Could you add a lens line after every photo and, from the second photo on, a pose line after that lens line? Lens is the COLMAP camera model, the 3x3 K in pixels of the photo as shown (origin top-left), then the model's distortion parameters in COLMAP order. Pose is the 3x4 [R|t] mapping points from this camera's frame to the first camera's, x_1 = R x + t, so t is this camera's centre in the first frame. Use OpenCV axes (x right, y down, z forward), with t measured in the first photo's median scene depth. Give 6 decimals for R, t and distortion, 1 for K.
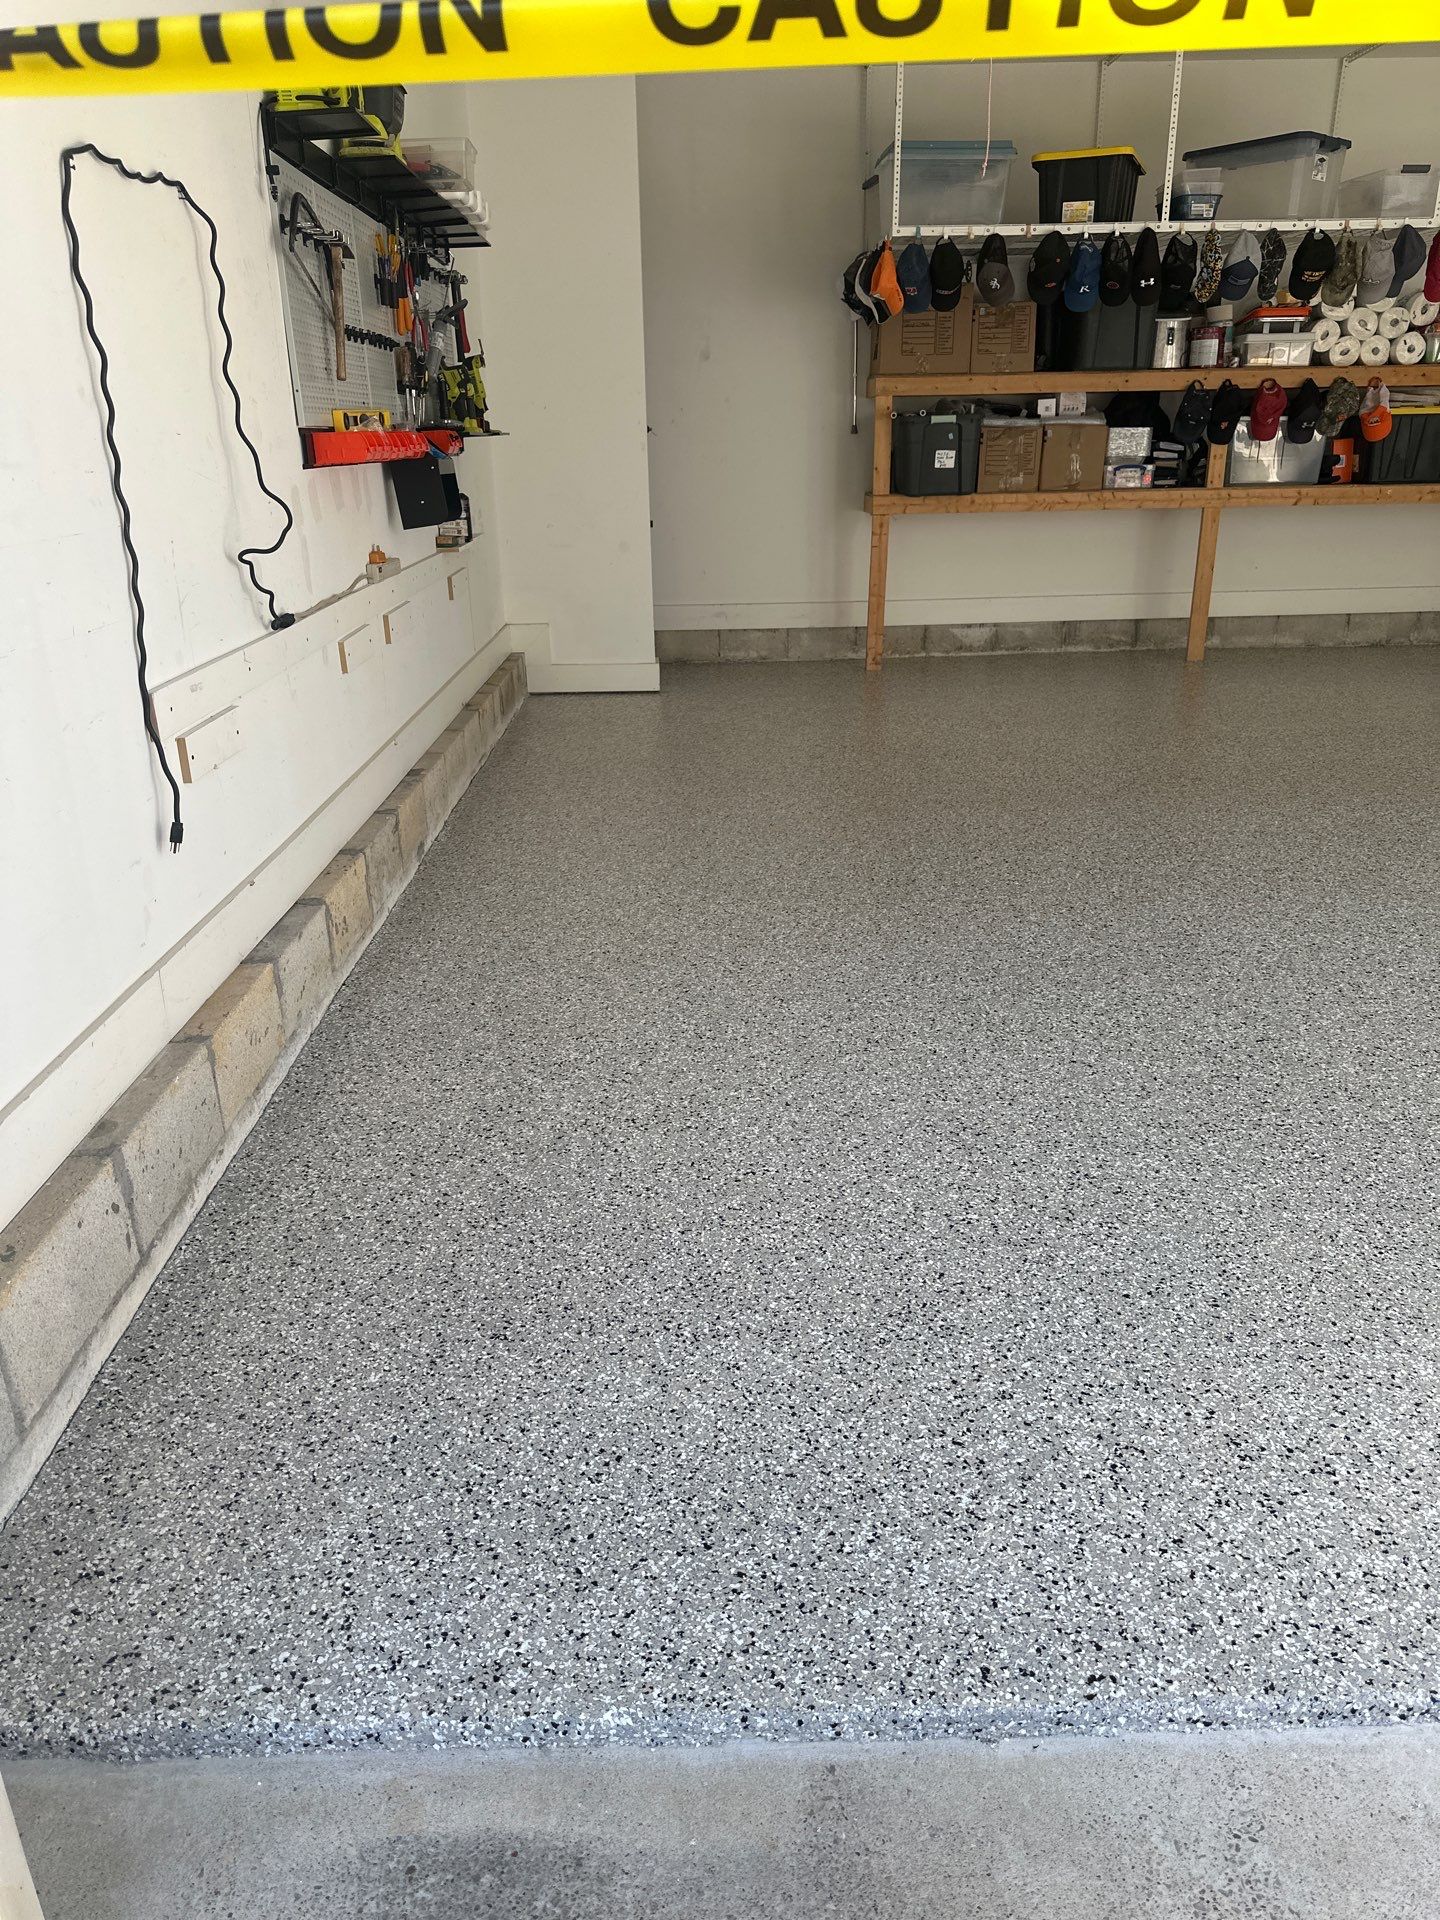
lens RADIAL K [[1353.1, 0, 715.8], [0, 1353.1, 957.8], [0, 0, 1]] dist [0.018237, -0.022182]
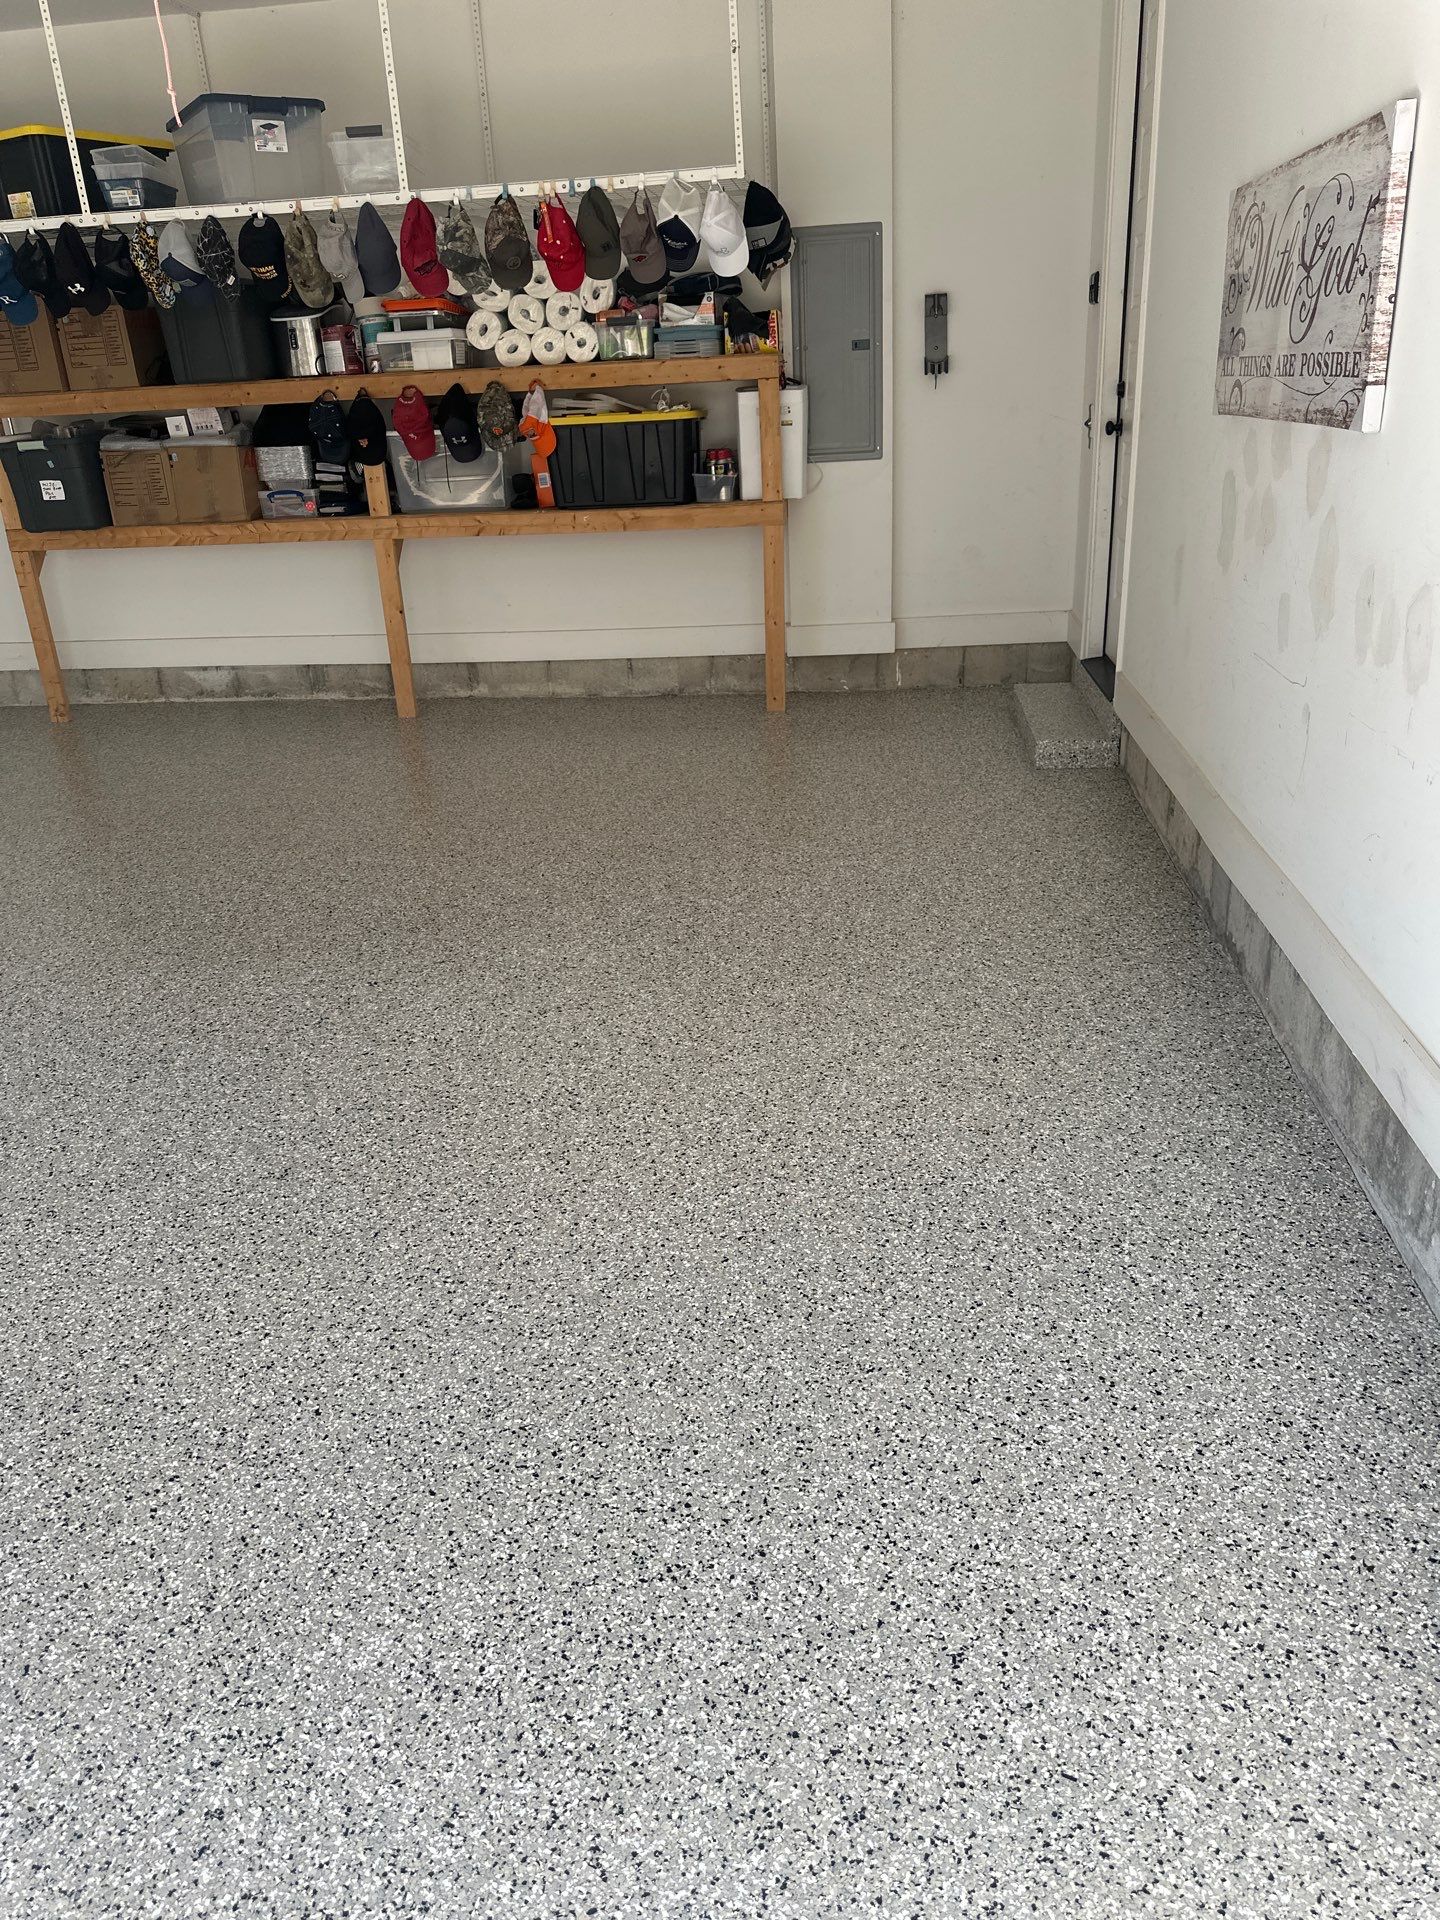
lens RADIAL K [[1348.0, 0, 702.6], [0, 1348.0, 958.0], [0, 0, 1]] dist [0.032786, -0.037025]
pose [[0.989542, 0.027104, -0.141674, 0.713792], [-0.021661, 0.998972, 0.039820, -0.112026], [0.142608, -0.036334, 0.989112, 0.188182]]
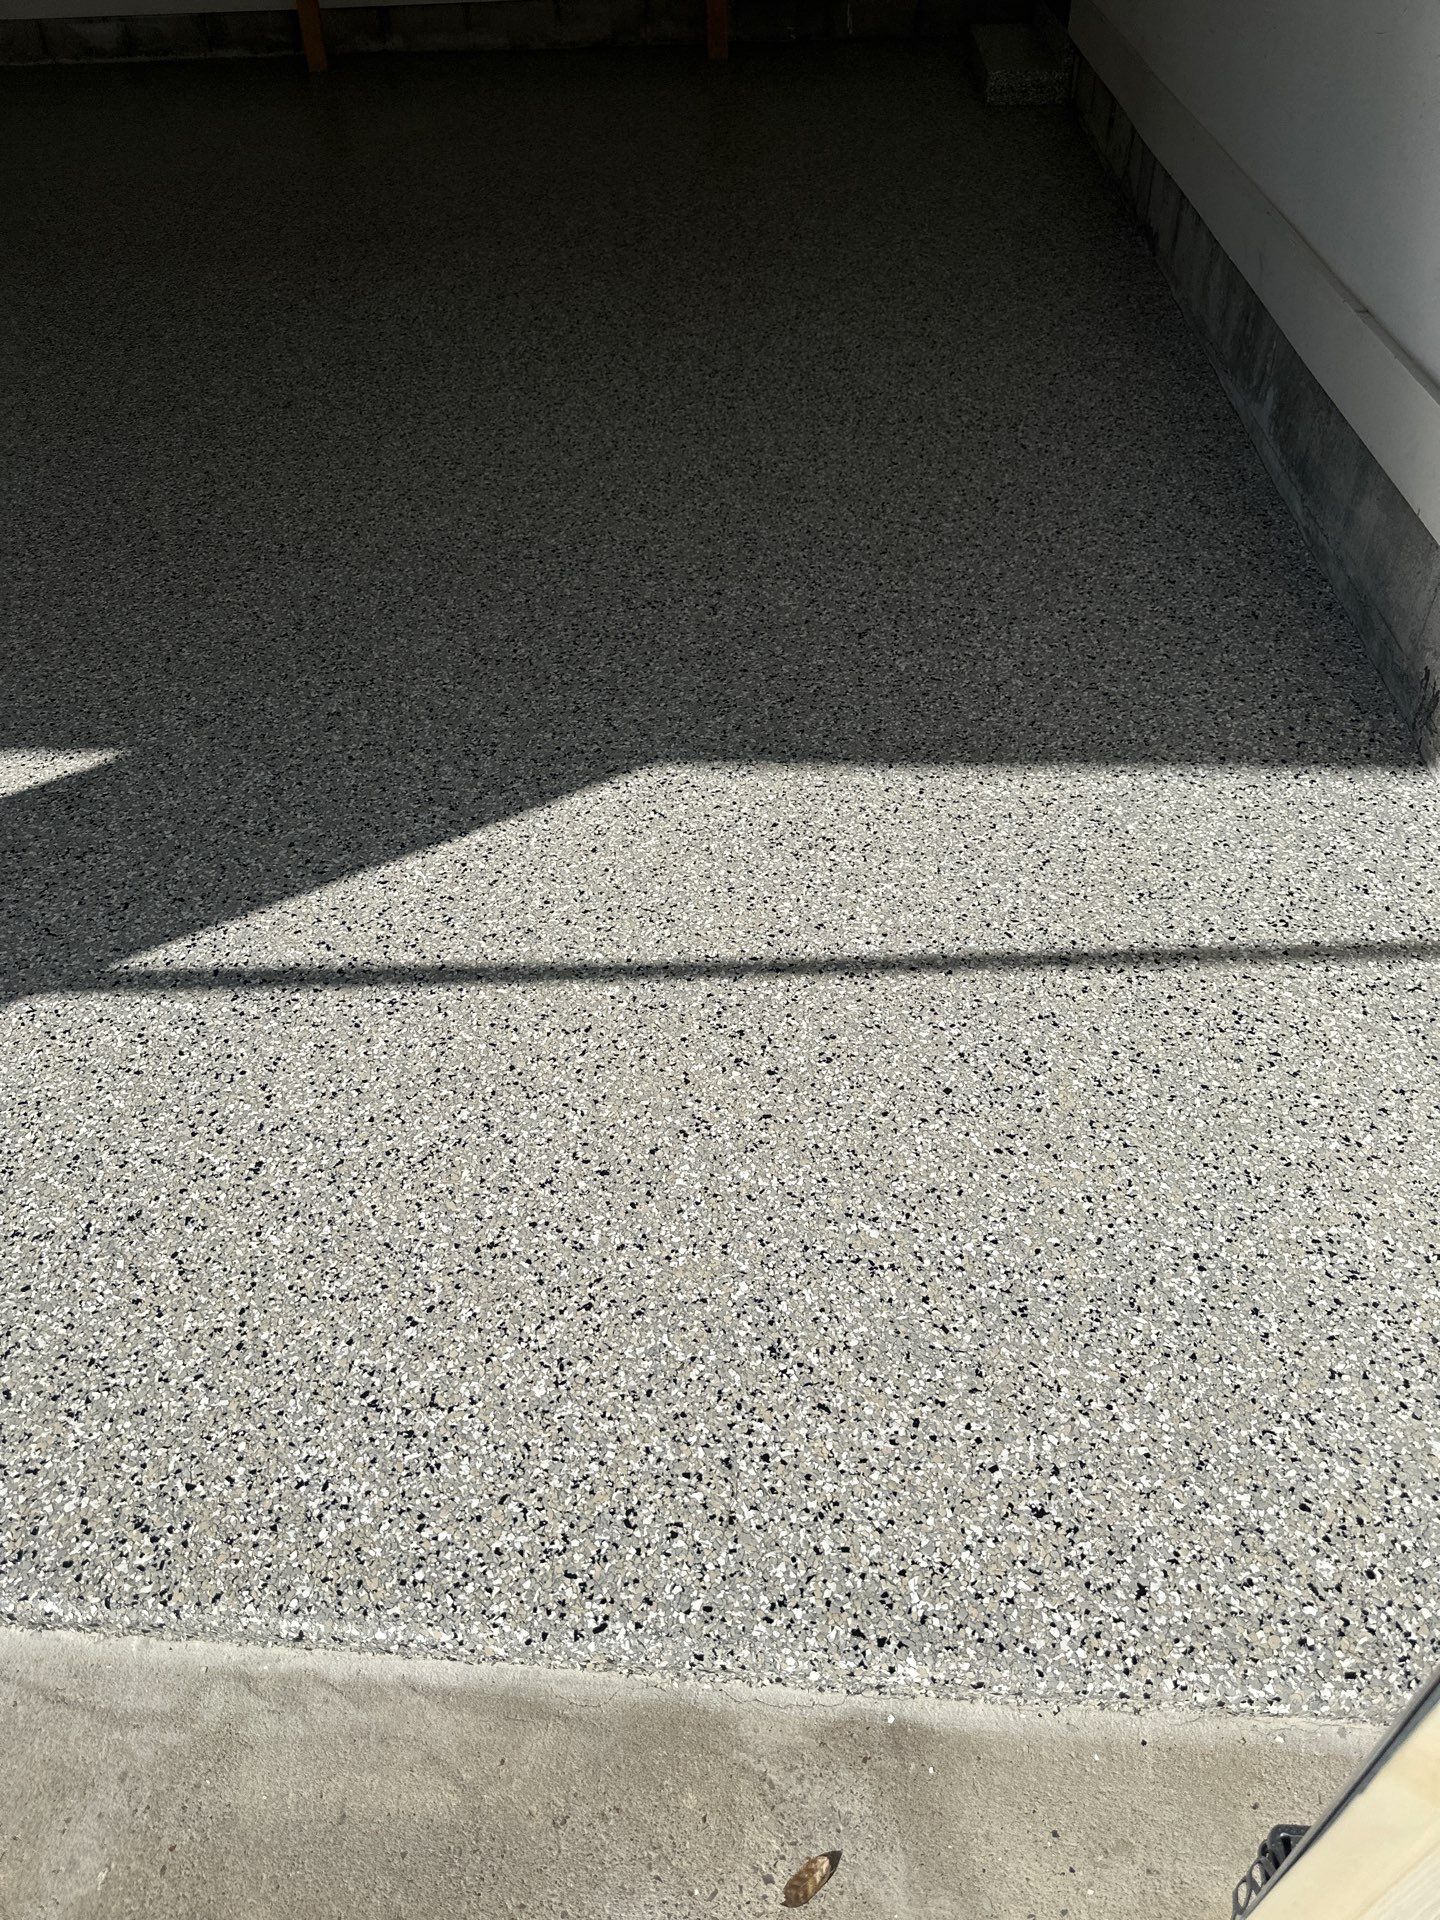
lens RADIAL K [[1368.4, 0, 709.0], [0, 1368.4, 967.1], [0, 0, 1]] dist [0.020823, -0.025089]
pose [[0.995535, 0.047165, -0.081763, 0.721259], [-0.014377, 0.931876, 0.362492, -0.026717], [0.093290, -0.359698, 0.928393, 0.090886]]
